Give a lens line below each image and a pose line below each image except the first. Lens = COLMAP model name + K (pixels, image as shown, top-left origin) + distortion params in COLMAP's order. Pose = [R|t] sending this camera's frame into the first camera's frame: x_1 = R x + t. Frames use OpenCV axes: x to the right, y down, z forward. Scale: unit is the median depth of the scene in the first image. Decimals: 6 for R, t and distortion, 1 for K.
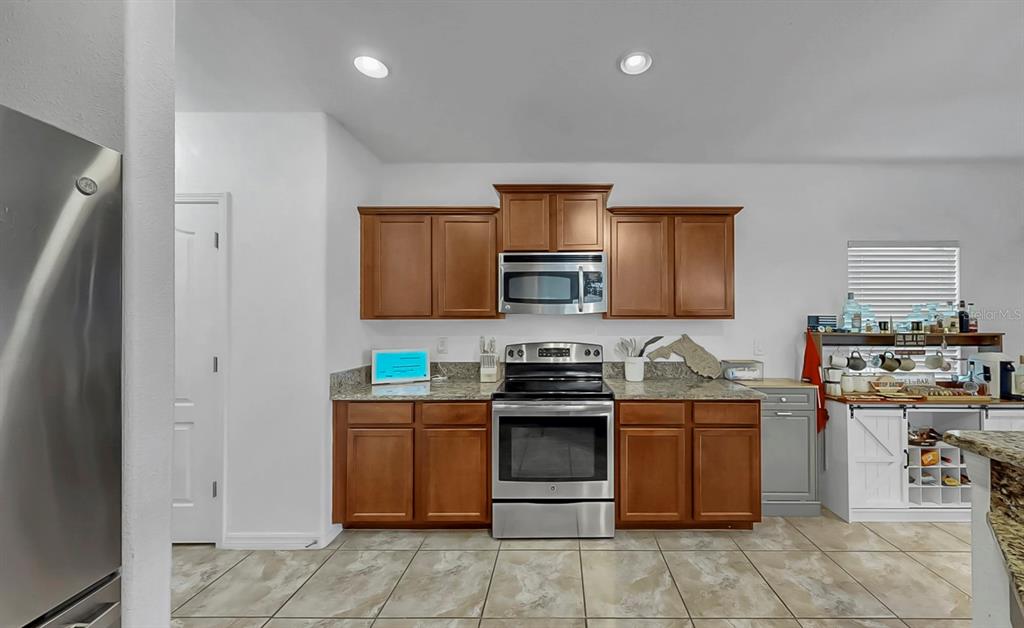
lens RADIAL K [[352.8, 0, 559.5], [0, 352.8, 317.2], [0, 0, 1]] dist [-0.003585, 0.000582]
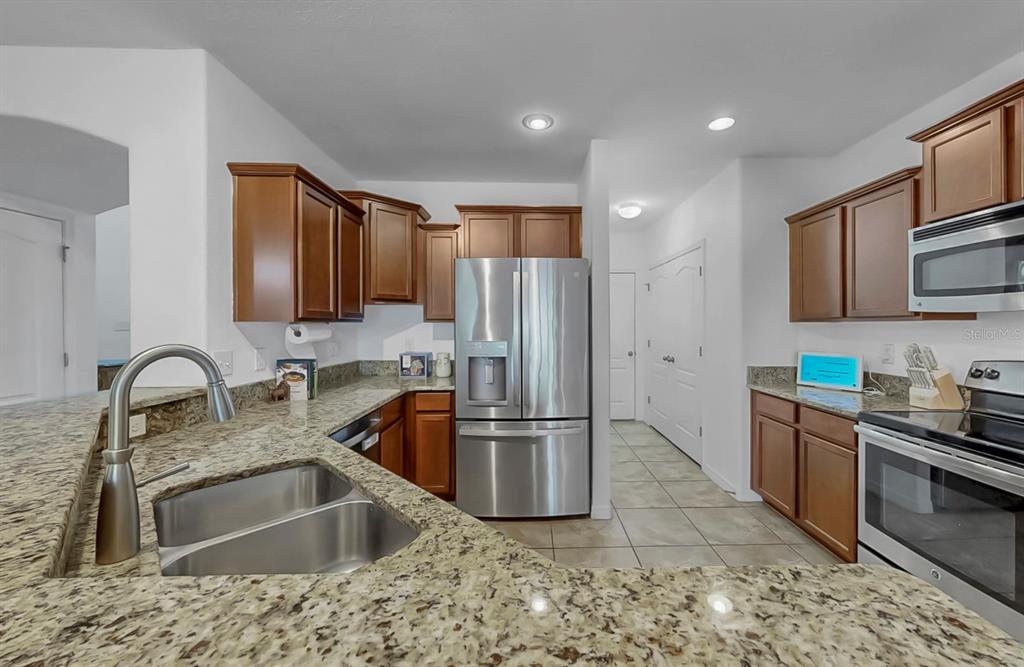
lens RADIAL K [[384.2, 0, 541.5], [0, 384.2, 325.2], [0, 0, 1]] dist [0.000713, -0.000031]
pose [[0.032491, 0.001908, -0.999470, 0.583494], [0.009020, 0.999957, 0.002203, 0.006182], [0.999431, -0.009087, 0.032472, 0.206195]]
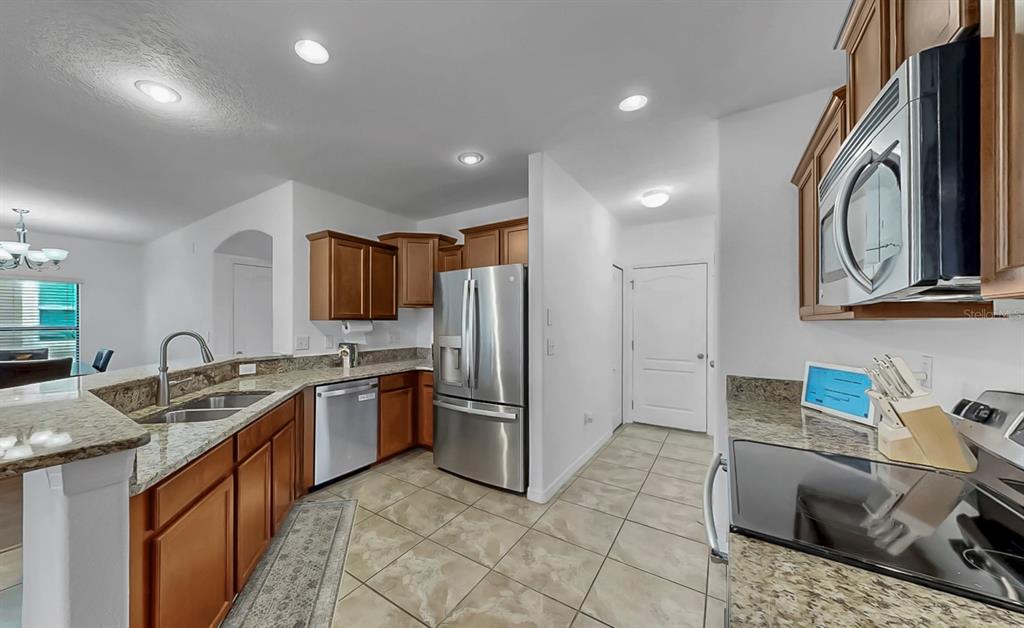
lens RADIAL K [[352.8, 0, 470.2], [0, 352.8, 321.3], [0, 0, 1]] dist [-0.003585, 0.000582]
pose [[-0.581026, -0.002493, -0.813881, 0.505069], [0.004810, 0.999967, -0.006498, 0.009593], [0.813871, -0.007690, -0.580995, 0.858983]]
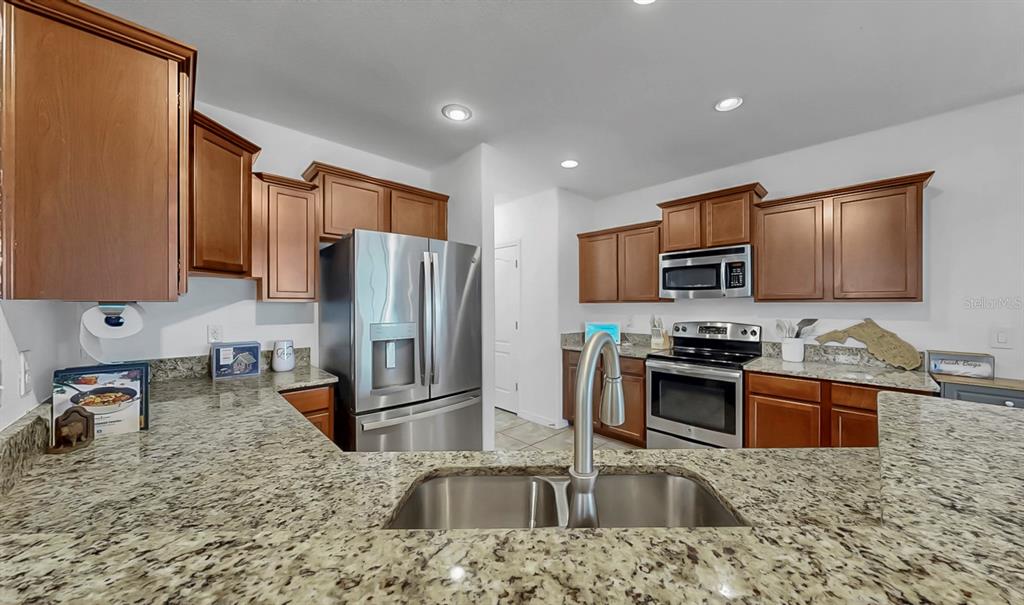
lens RADIAL K [[340.4, 0, 537.3], [0, 340.4, 303.9], [0, 0, 1]] dist [0.000907, -0.000136]
pose [[0.716717, -0.000128, -0.697364, 0.397159], [0.005579, 0.999969, 0.005551, 0.000544], [0.697342, -0.007869, 0.716696, -0.267373]]
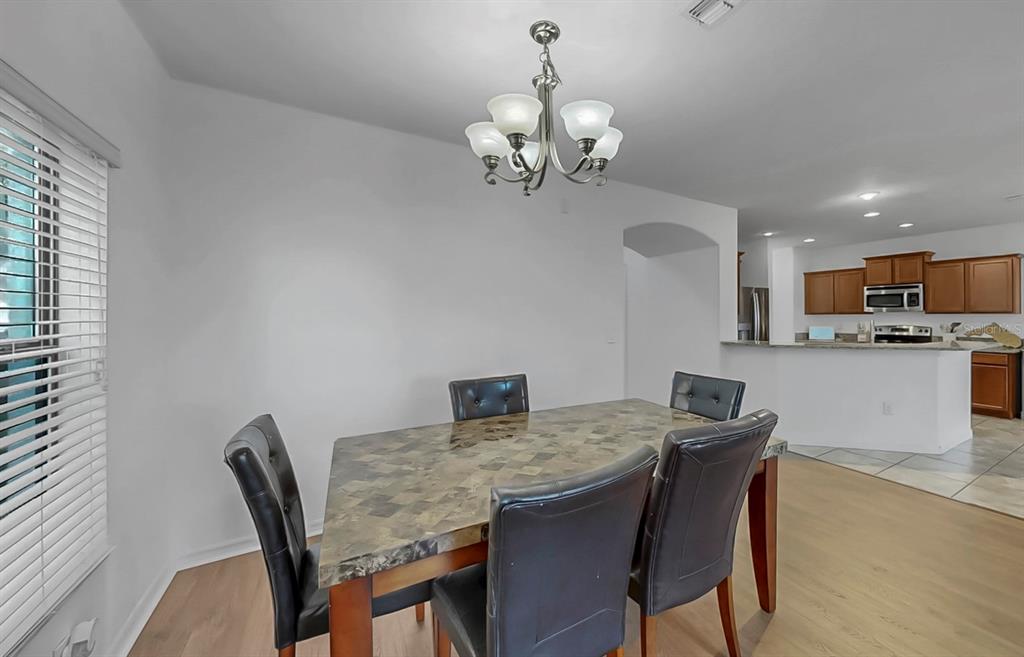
lens RADIAL K [[376.3, 0, 574.3], [0, 376.3, 319.1], [0, 0, 1]] dist [-0.002476, -0.000472]
pose [[0.508001, 0.004442, -0.861345, 1.004389], [0.011743, 0.999858, 0.012082, -0.016341], [0.861276, -0.016252, 0.507877, -1.954624]]
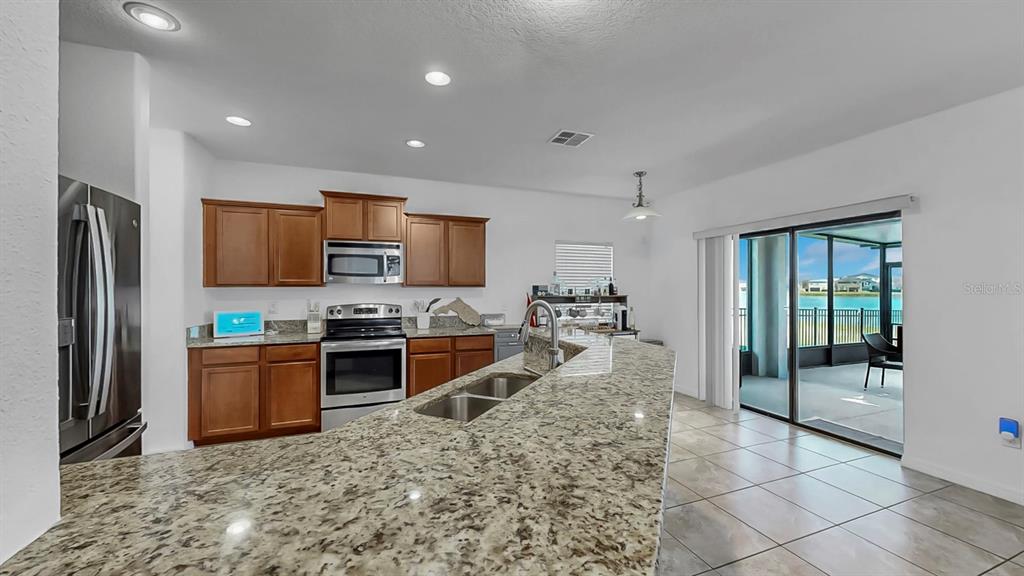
lens RADIAL K [[378.4, 0, 509.8], [0, 378.4, 287.5], [0, 0, 1]] dist [-0.007345, 0.000249]
pose [[0.937160, 0.001781, 0.348896, -0.002280], [-0.004040, 0.999975, 0.005746, -0.004269], [-0.348877, -0.006794, 0.937144, -0.658270]]
